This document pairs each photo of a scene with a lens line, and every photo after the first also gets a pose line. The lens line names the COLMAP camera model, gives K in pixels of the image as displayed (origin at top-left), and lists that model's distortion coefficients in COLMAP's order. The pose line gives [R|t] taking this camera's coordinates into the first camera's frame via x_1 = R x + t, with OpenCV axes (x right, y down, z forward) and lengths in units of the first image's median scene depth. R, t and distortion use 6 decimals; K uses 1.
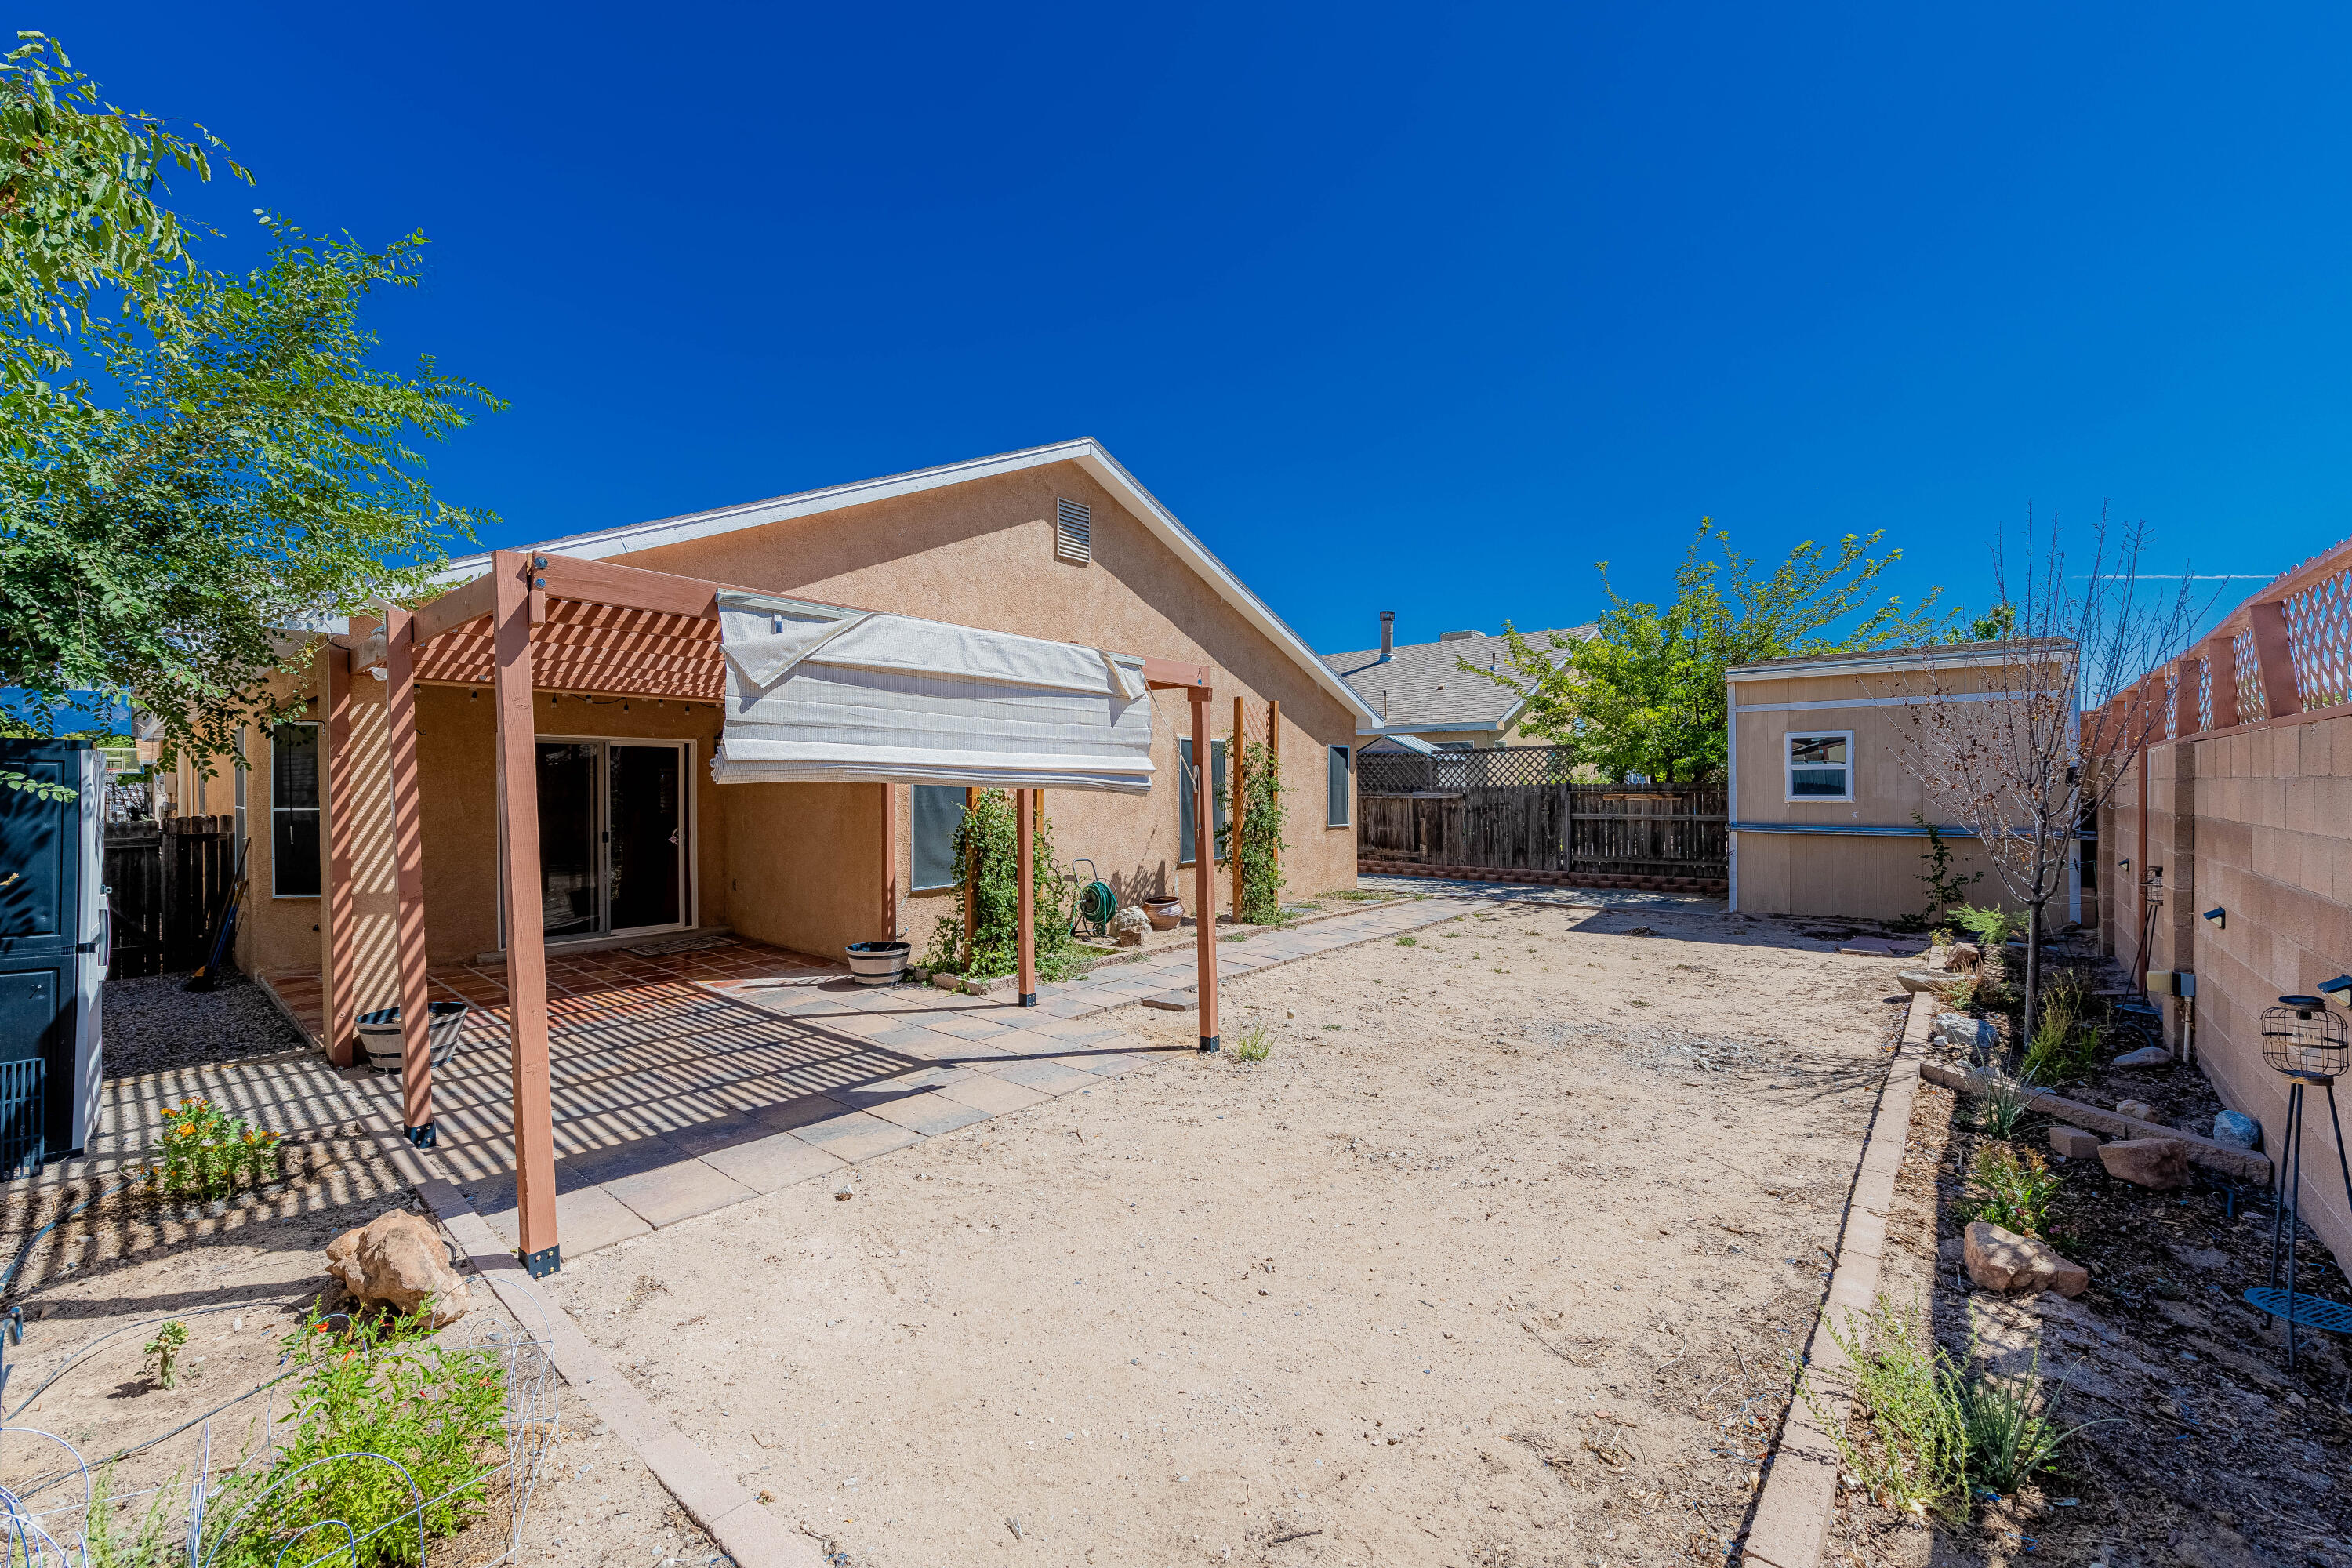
lens RADIAL K [[912.8, 0, 1108.3], [0, 912.8, 789.3], [0, 0, 1]] dist [-0.017179, 0.000037]
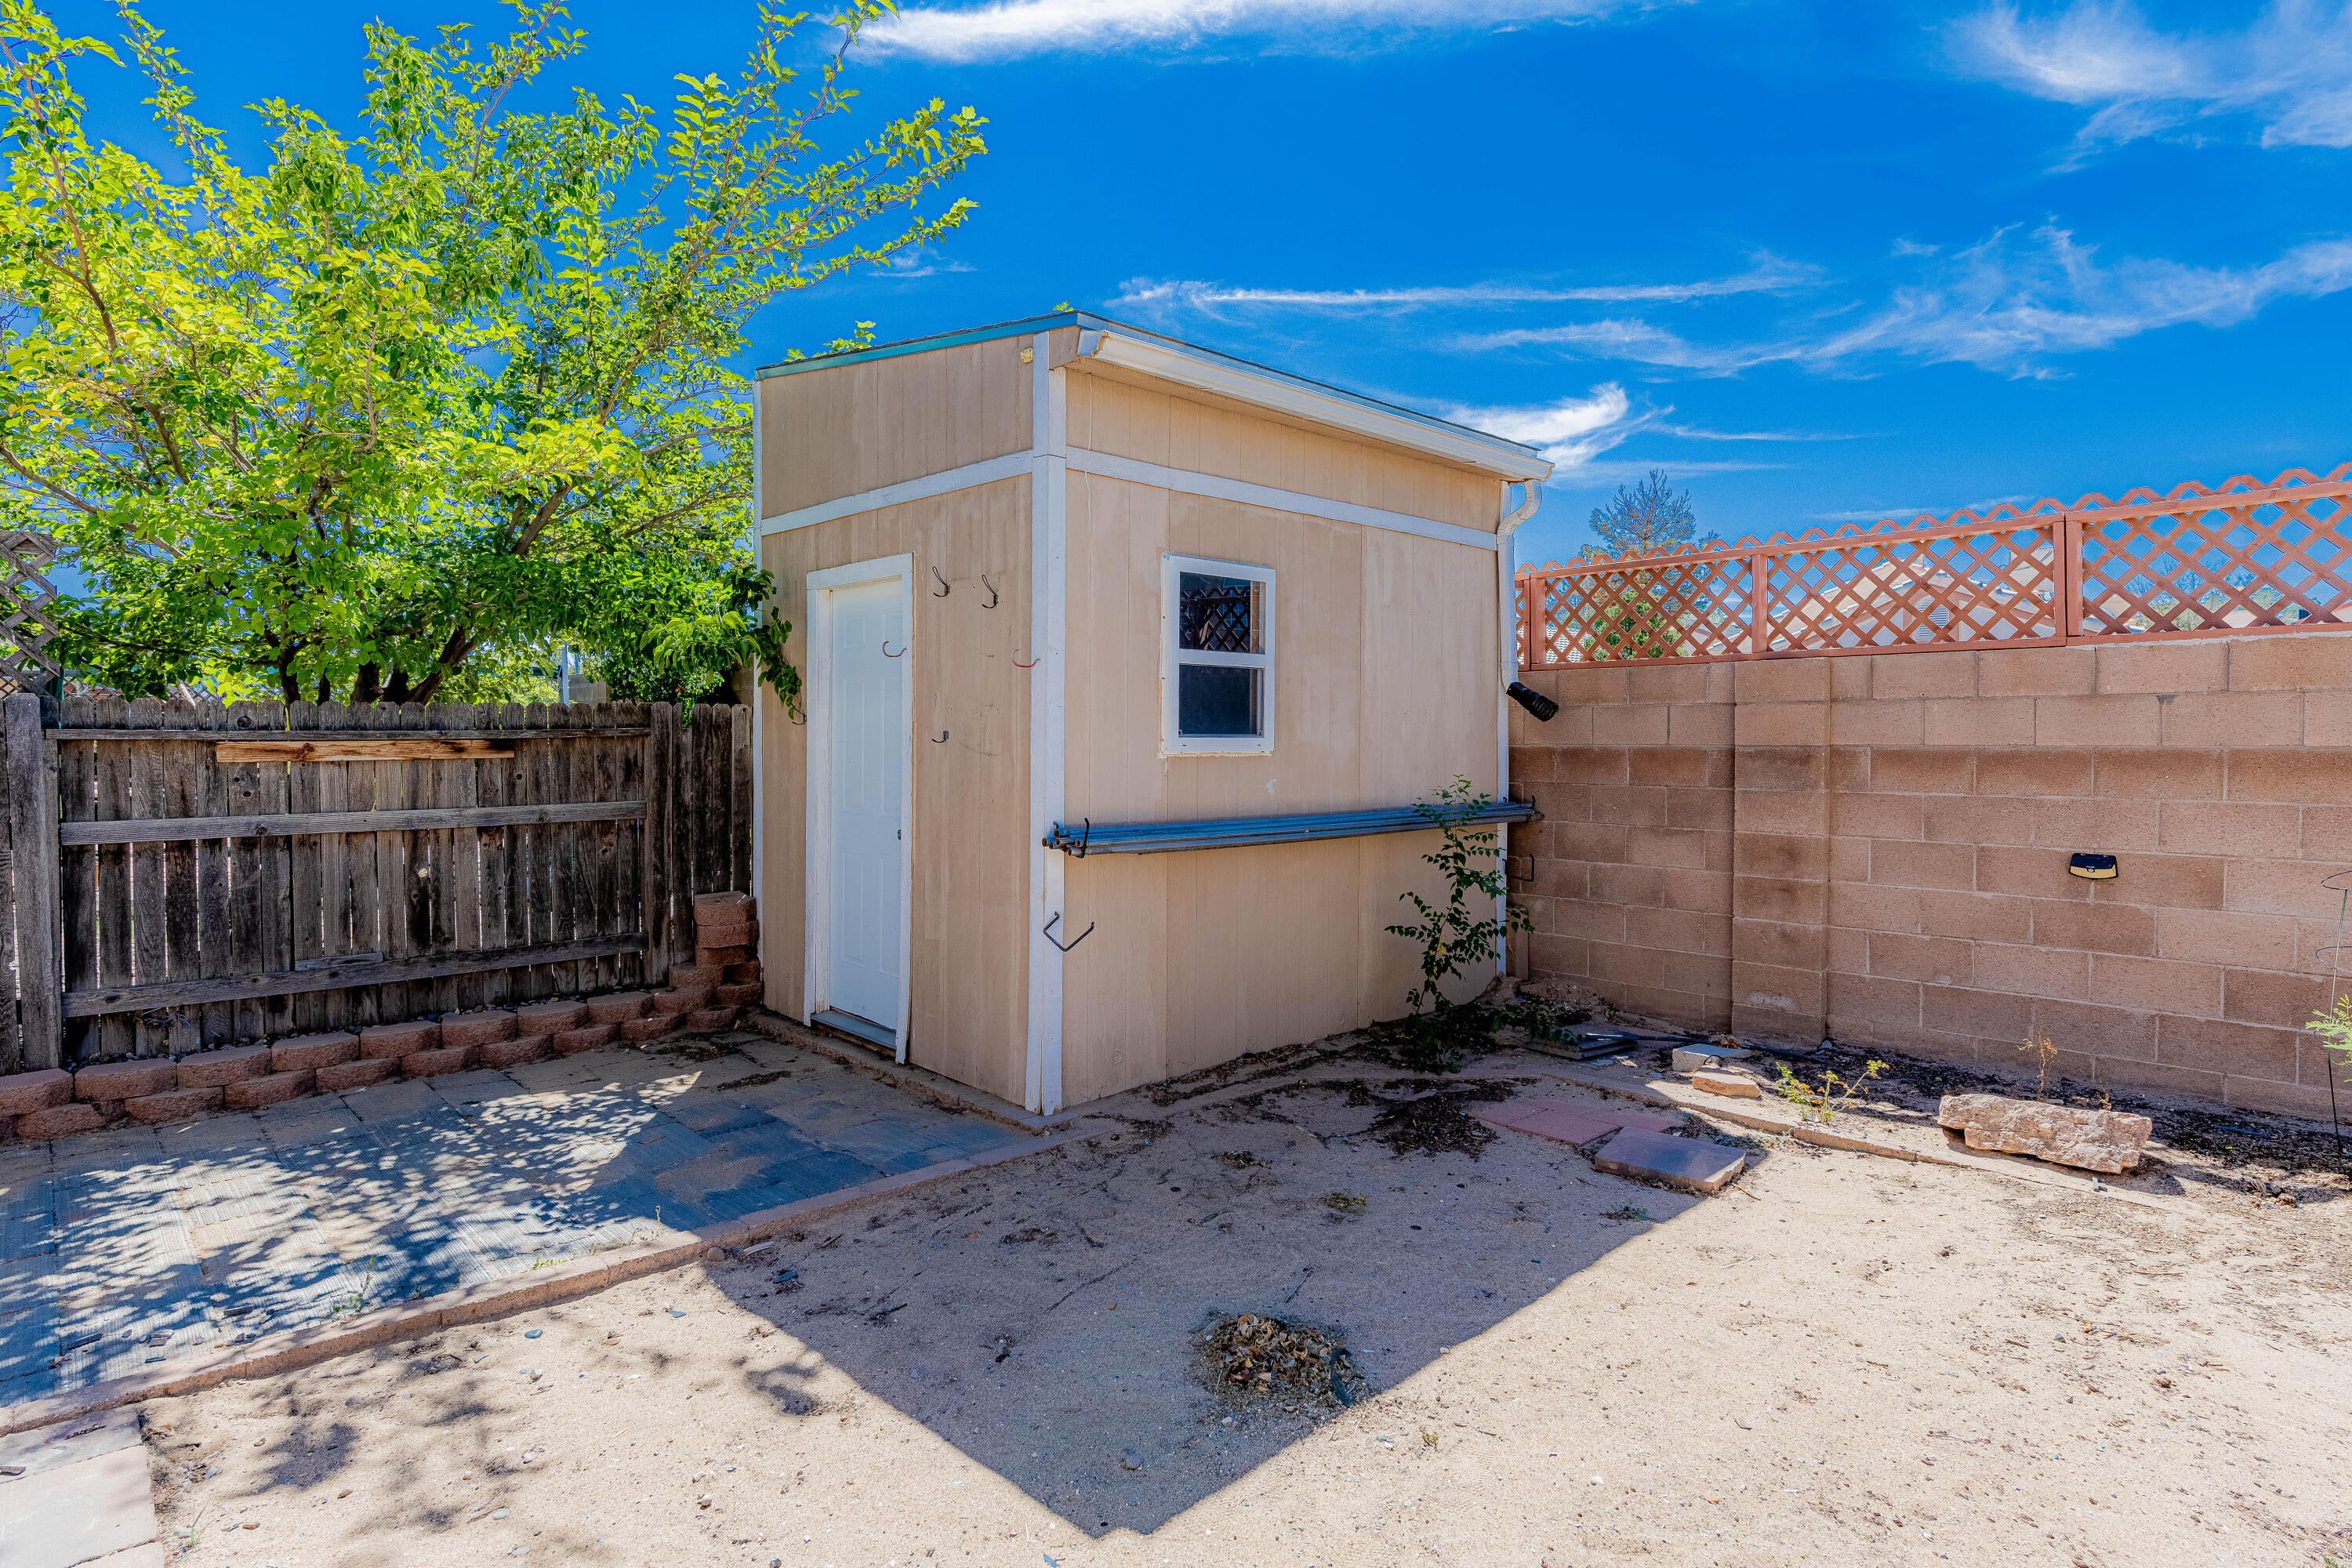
lens RADIAL K [[1256.5, 0, 1158.4], [0, 1256.5, 762.2], [0, 0, 1]] dist [-0.001590, 0.000190]
pose [[0.057492, -0.011663, 0.998278, 0.292911], [0.000489, 0.999932, 0.011655, 0.010574], [-0.998346, -0.000182, 0.057493, 1.023787]]
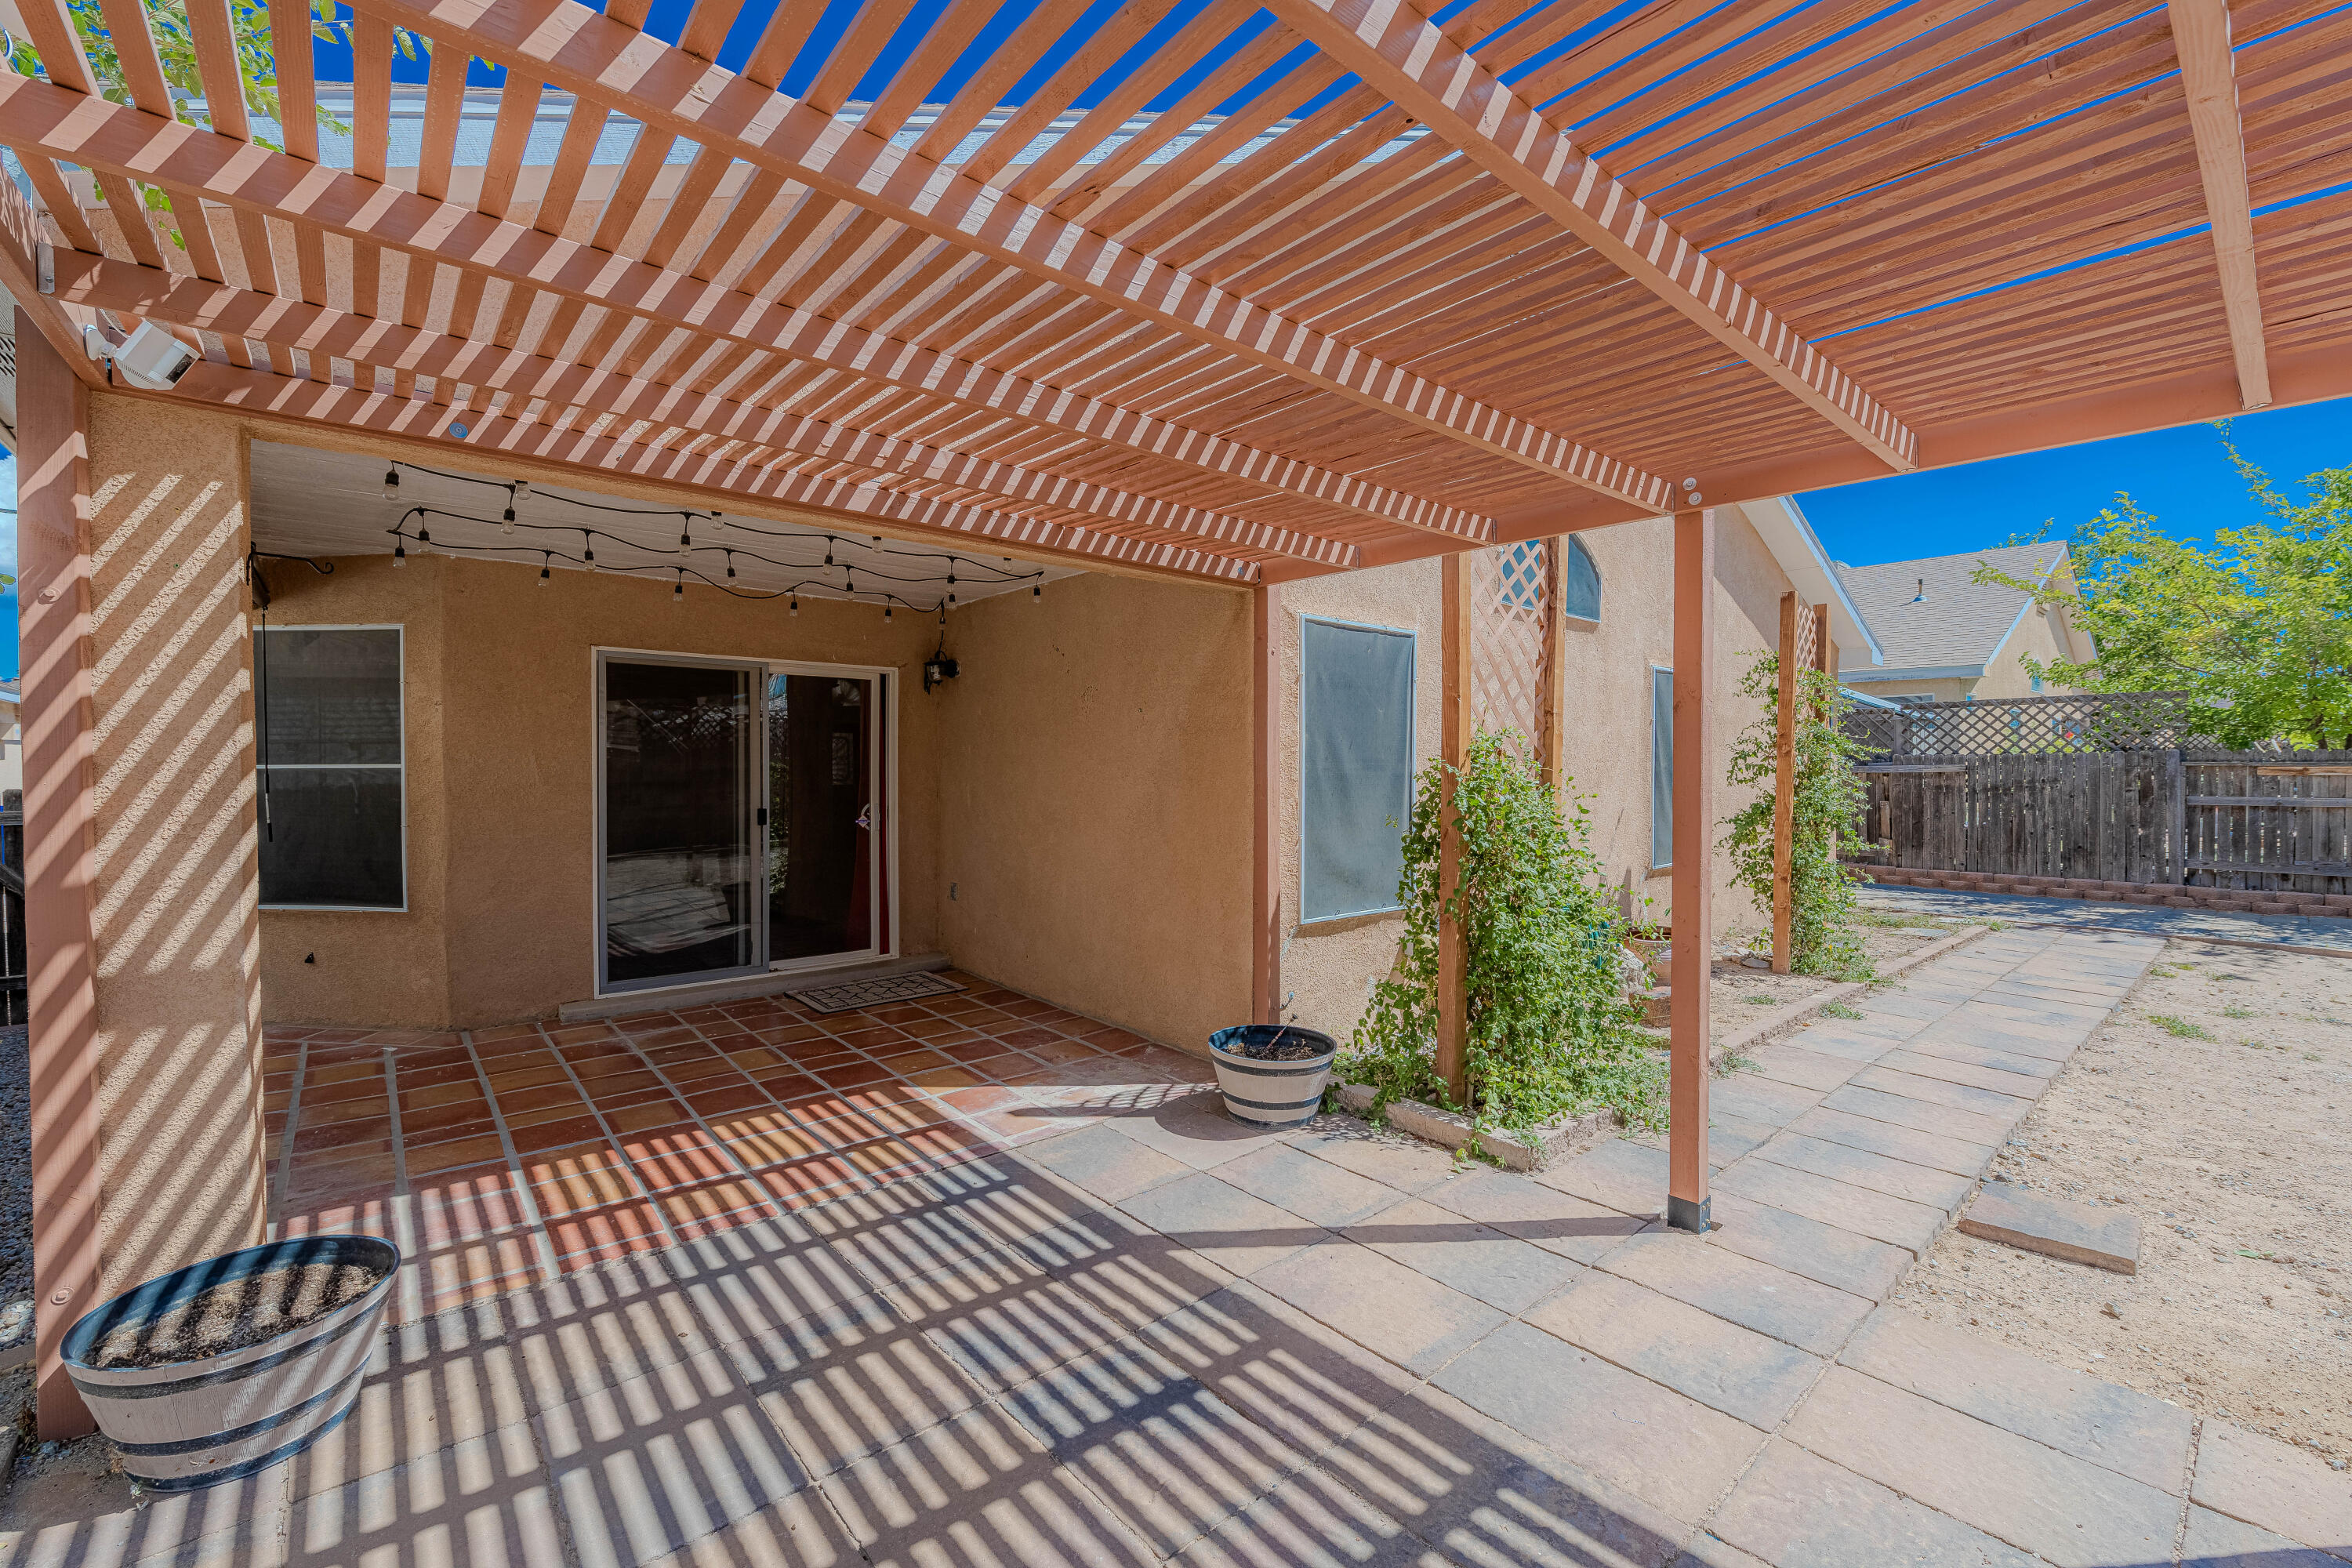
lens RADIAL K [[944.5, 0, 1176.0], [0, 944.5, 784.0], [0, 0, 1]] dist [-0.001810, 0.000145]
pose [[0.994904, 0.008200, -0.100490, -0.205210], [-0.006501, 0.999831, 0.017223, 0.016406], [0.100614, -0.016482, 0.994789, 0.383497]]
